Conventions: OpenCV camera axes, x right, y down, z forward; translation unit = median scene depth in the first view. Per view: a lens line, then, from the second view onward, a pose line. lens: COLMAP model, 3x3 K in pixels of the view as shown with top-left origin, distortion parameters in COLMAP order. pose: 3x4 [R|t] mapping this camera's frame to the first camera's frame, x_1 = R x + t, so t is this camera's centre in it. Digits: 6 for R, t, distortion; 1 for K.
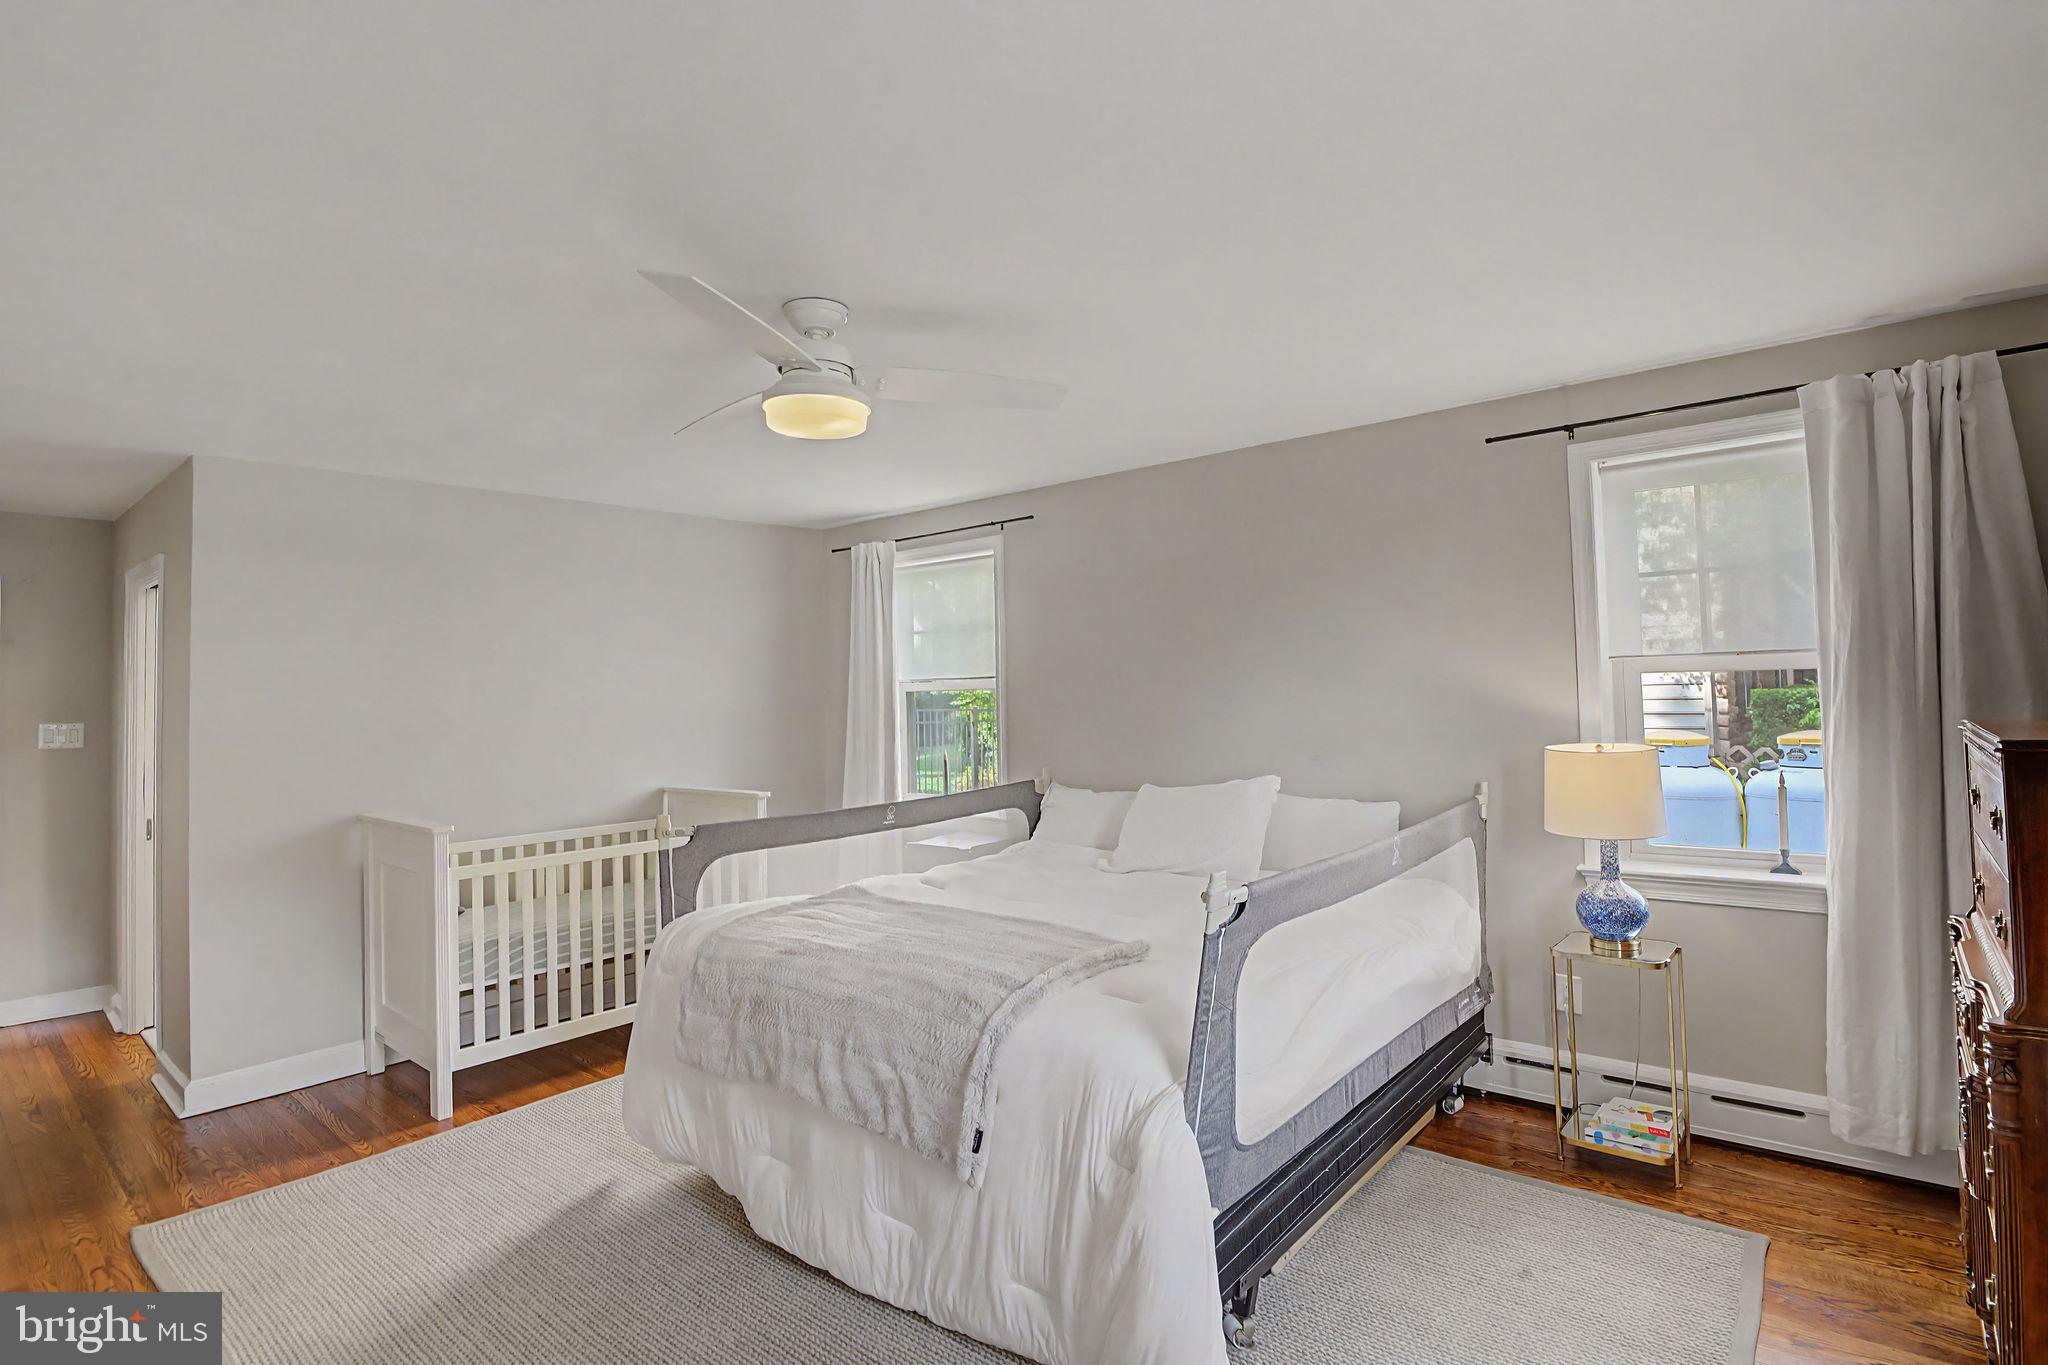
lens RADIAL K [[1008.9, 0, 1024.0], [0, 1008.9, 682.5], [0, 0, 1]] dist [-0.019955, -0.000421]
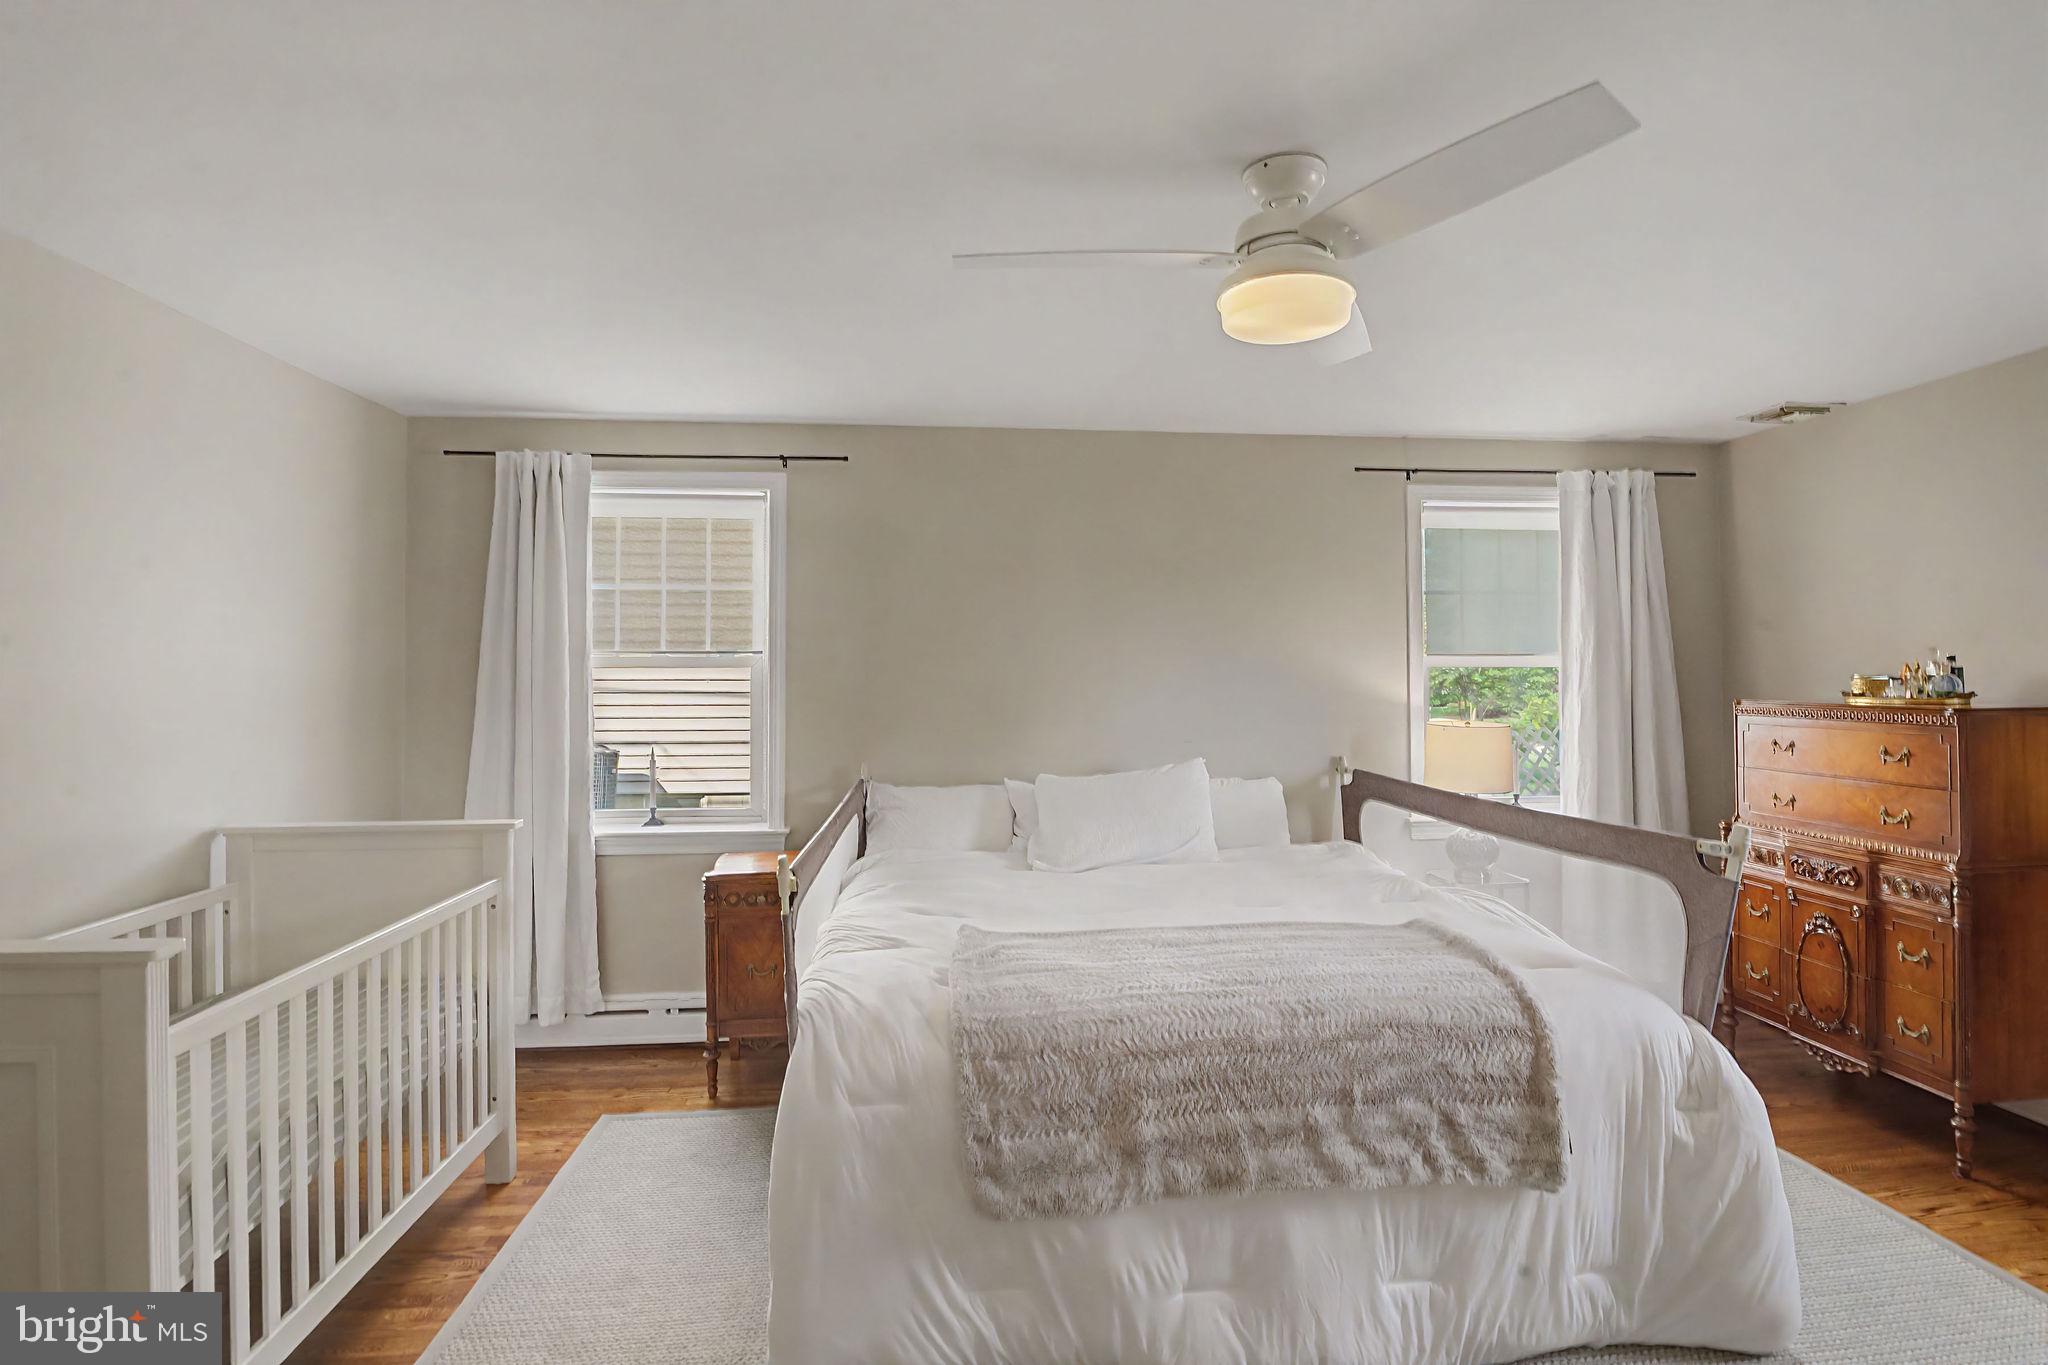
lens RADIAL K [[1008.9, 0, 1024.0], [0, 1008.9, 682.5], [0, 0, 1]] dist [-0.019955, -0.000421]
pose [[0.693928, 0.015780, 0.719871, -0.803348], [-0.021376, 0.999771, -0.001311, 0.027798], [-0.719727, -0.014478, 0.694107, 0.537309]]
